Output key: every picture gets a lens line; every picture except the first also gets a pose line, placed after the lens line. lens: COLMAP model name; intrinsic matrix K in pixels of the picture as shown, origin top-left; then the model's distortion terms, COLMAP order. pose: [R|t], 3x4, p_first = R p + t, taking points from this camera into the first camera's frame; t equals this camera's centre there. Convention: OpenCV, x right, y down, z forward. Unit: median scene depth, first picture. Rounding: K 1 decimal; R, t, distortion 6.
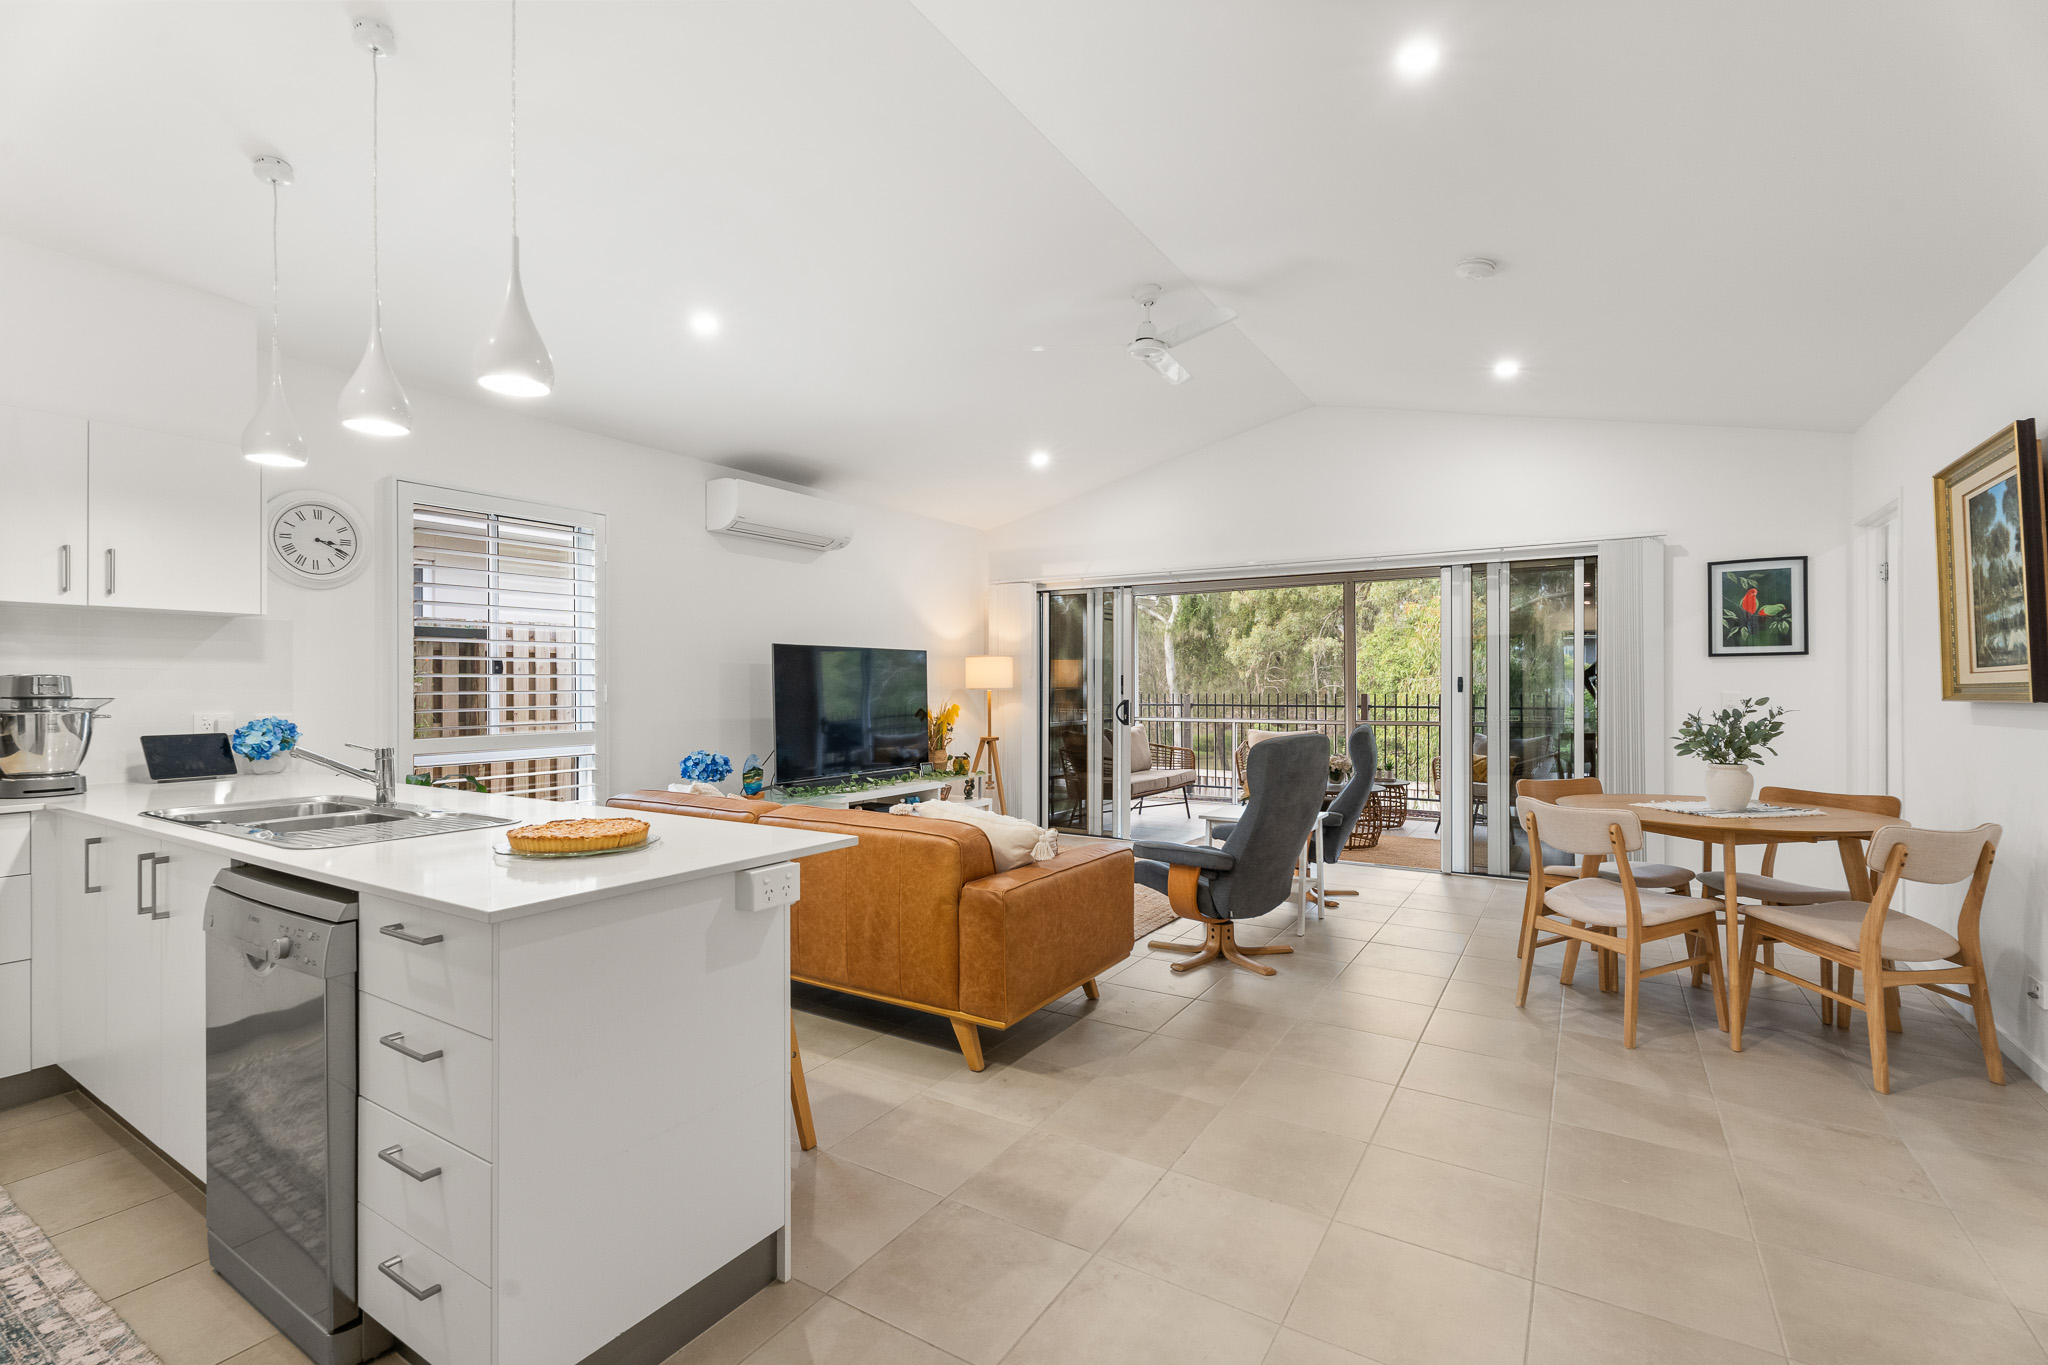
lens RADIAL K [[911.0, 0, 1026.7], [0, 911.0, 683.3], [0, 0, 1]] dist [0.002237, -0.001451]
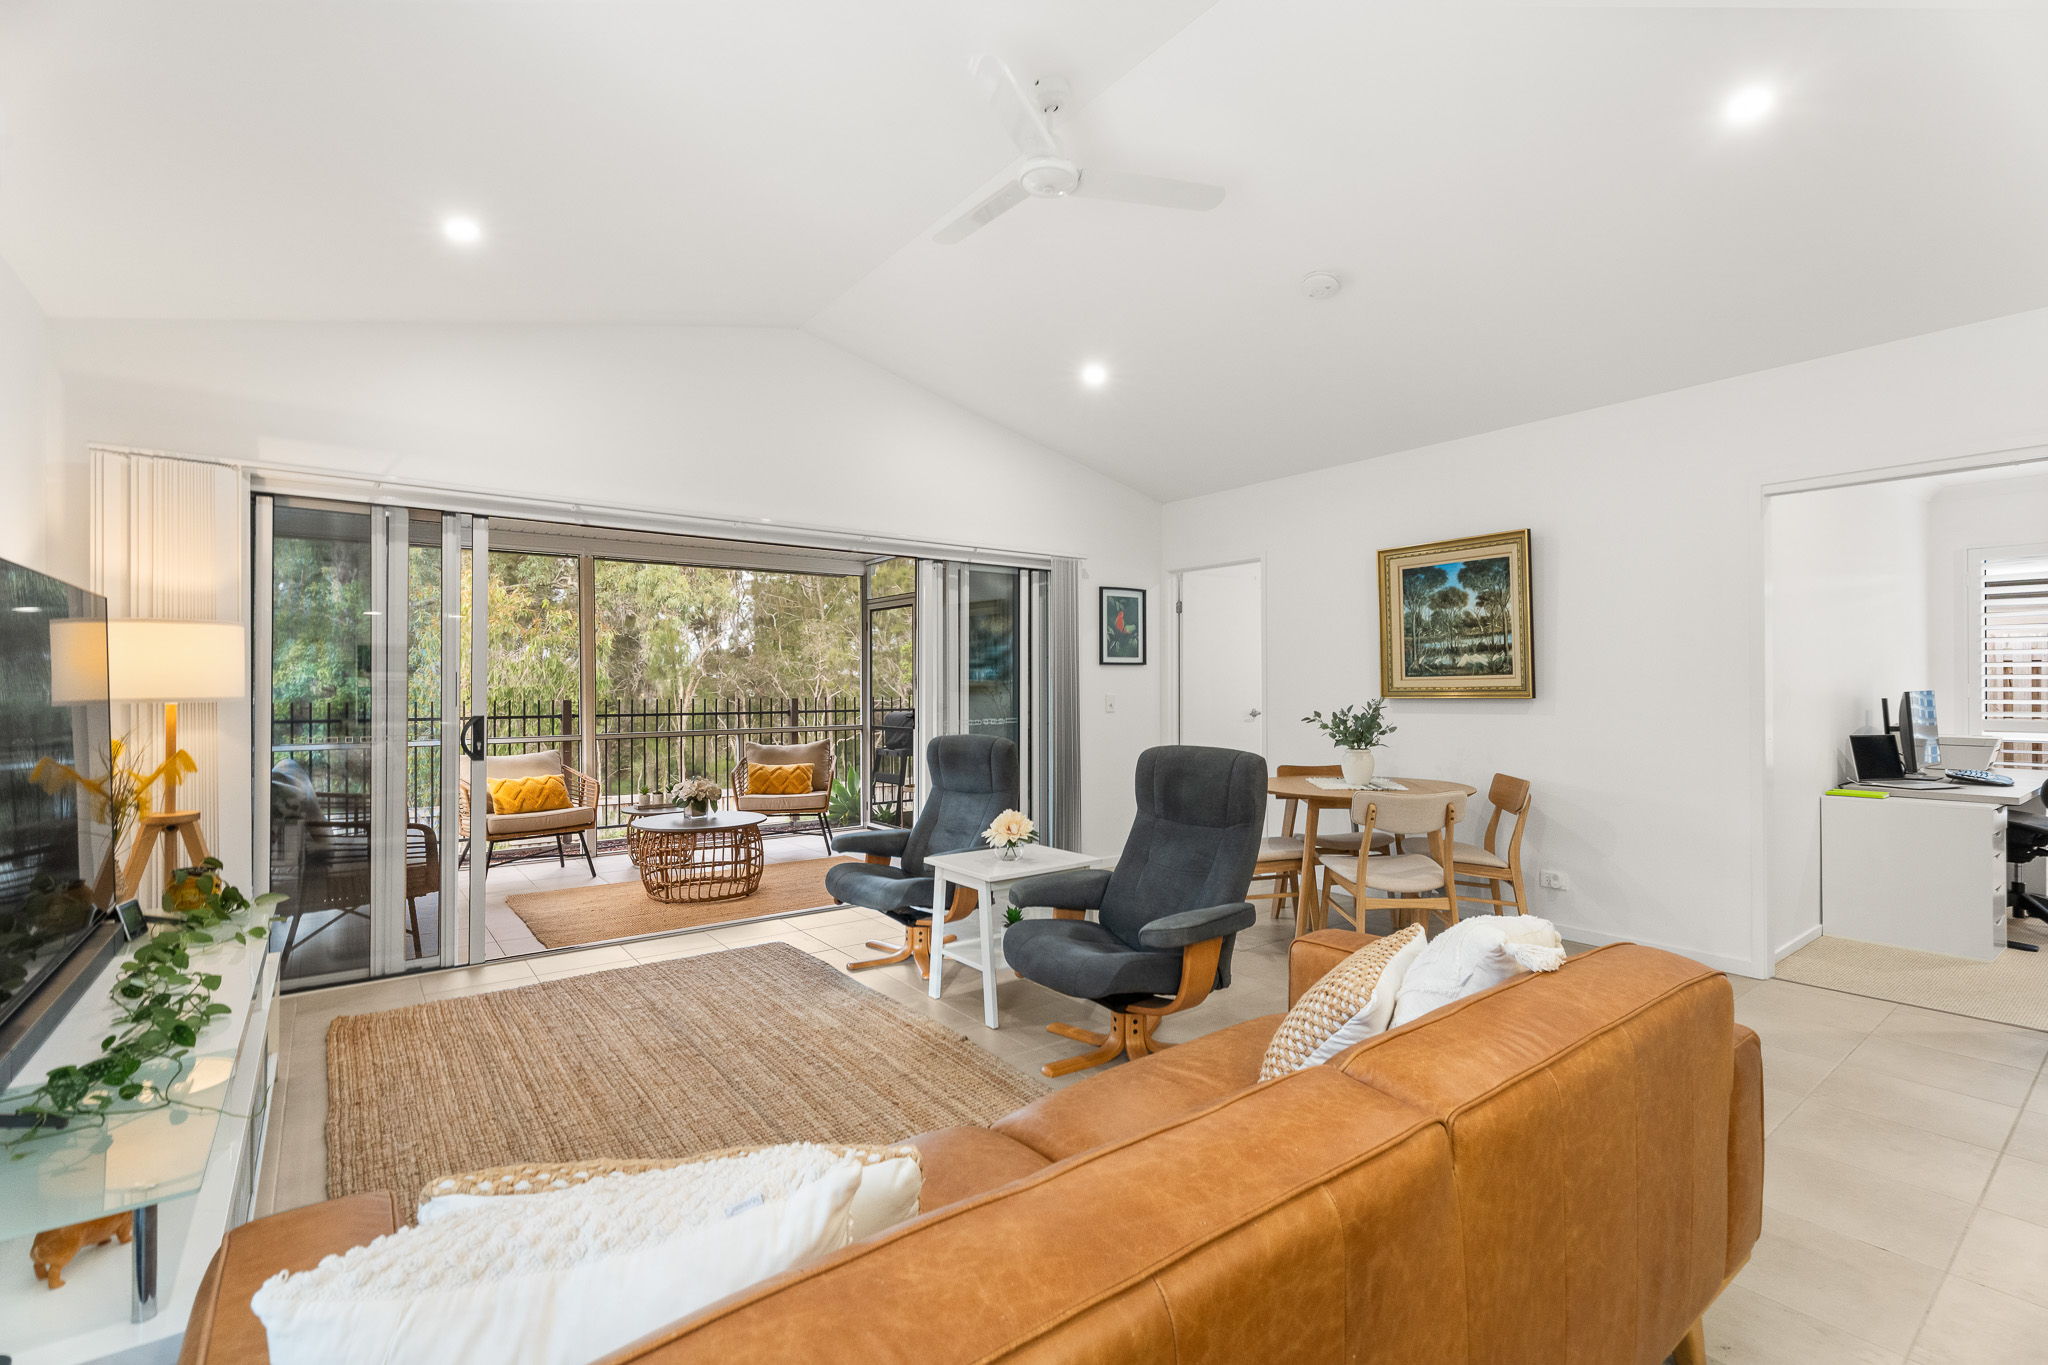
lens RADIAL K [[911.0, 0, 1018.2], [0, 911.0, 685.3], [0, 0, 1]] dist [0.002237, -0.001451]
pose [[0.361386, 0.001887, 0.932415, -0.465345], [-0.000198, 0.999998, -0.001947, 0.000407], [-0.932416, 0.000519, 0.361385, 0.754588]]
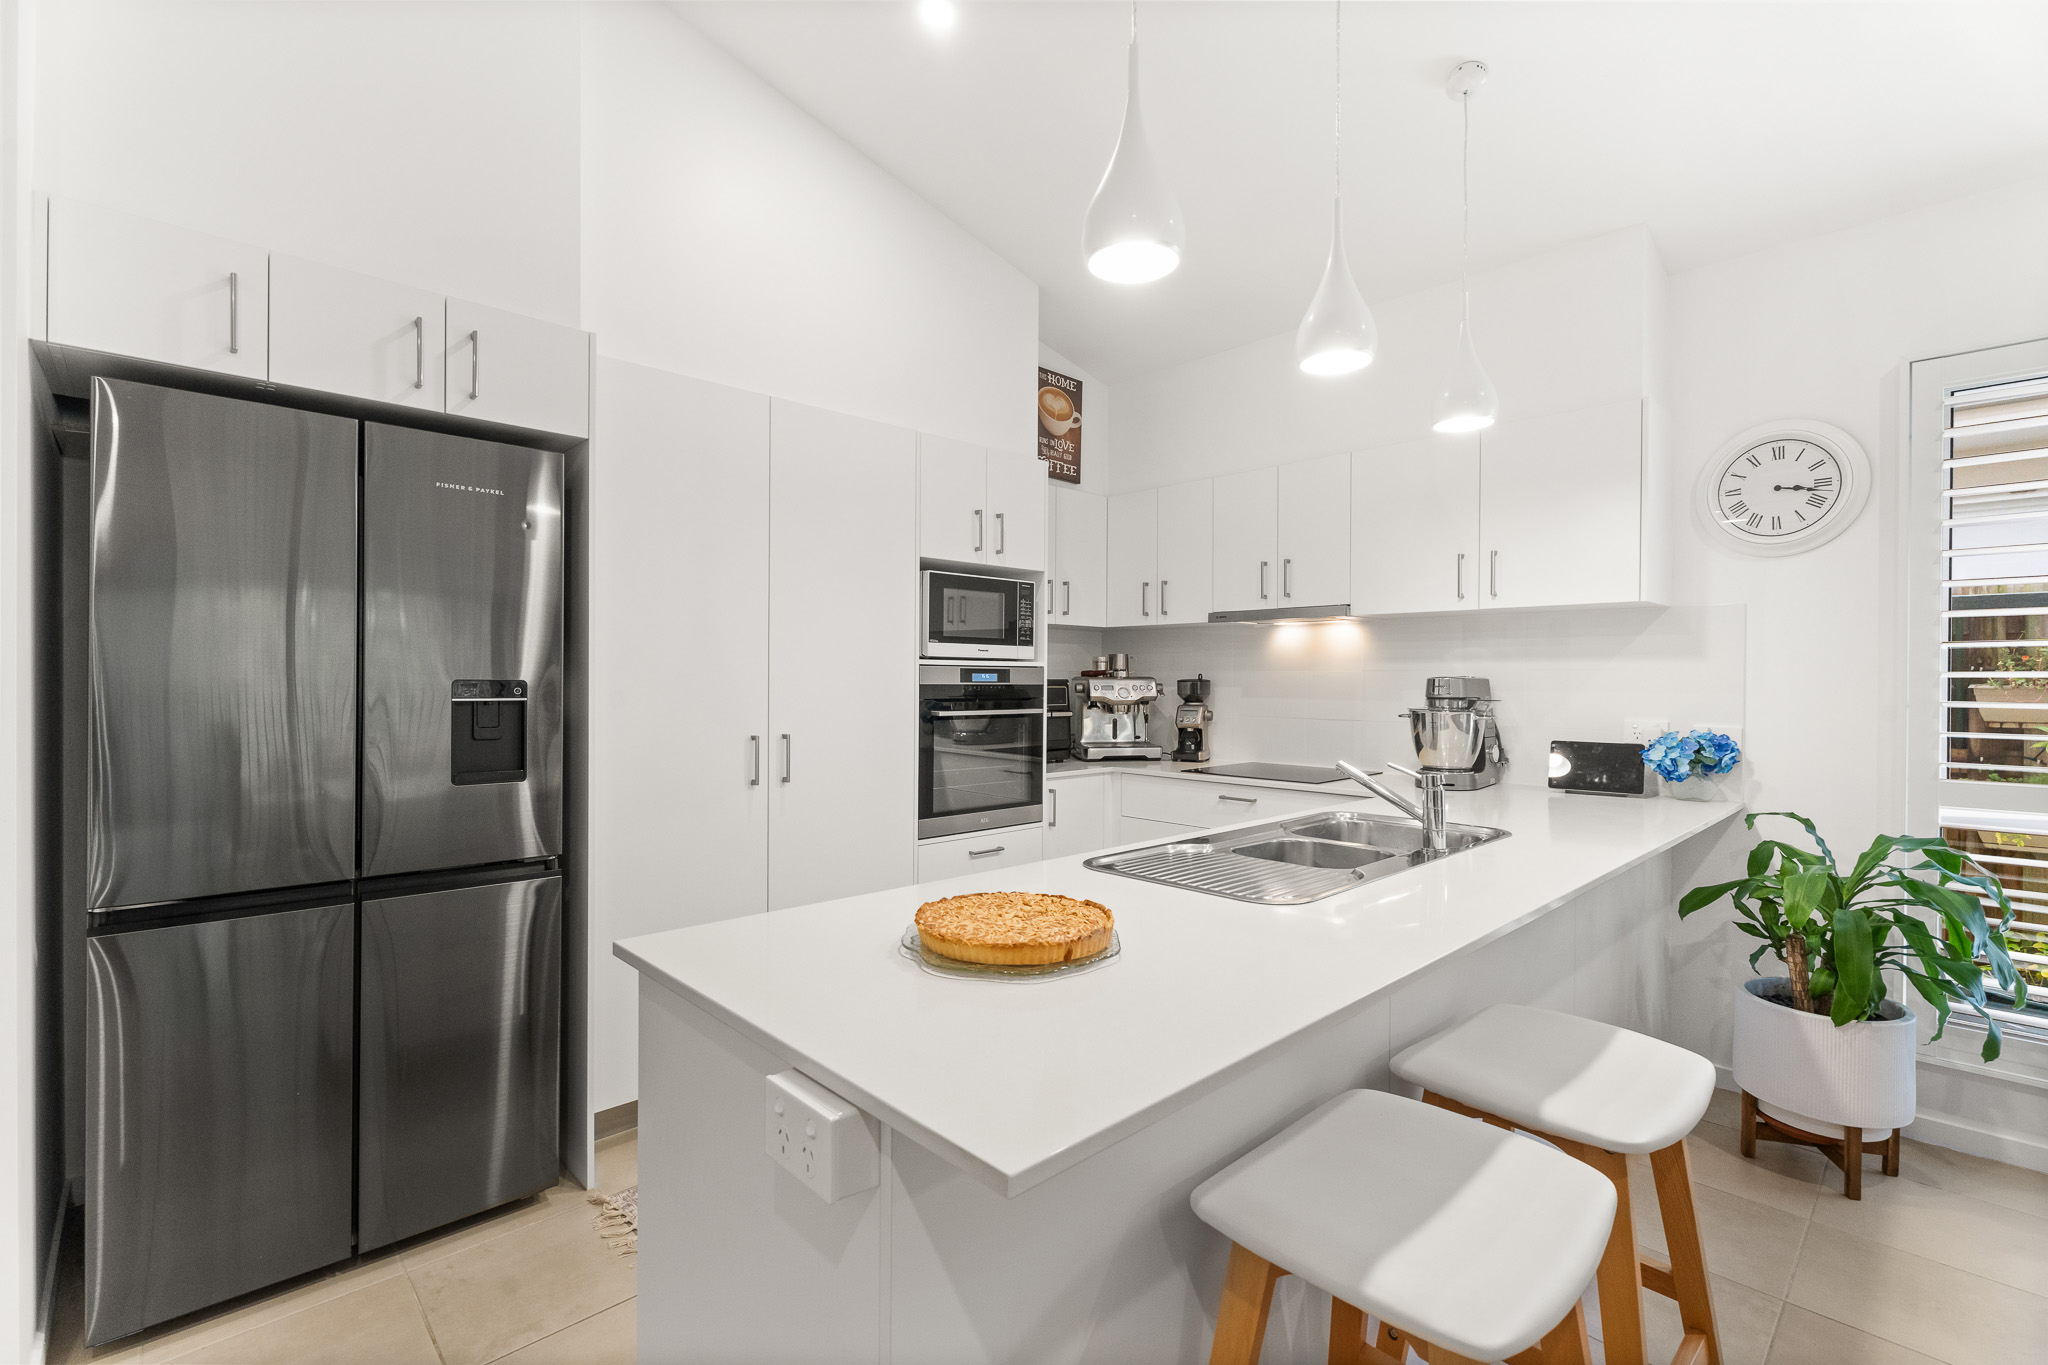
lens RADIAL K [[911.0, 0, 1025.7], [0, 911.0, 701.6], [0, 0, 1]] dist [0.002237, -0.001451]
pose [[-0.280361, 0.013061, -0.959806, 0.066569], [-0.009349, 0.999823, 0.016336, 0.004149], [0.959849, 0.013553, -0.280189, 0.510846]]
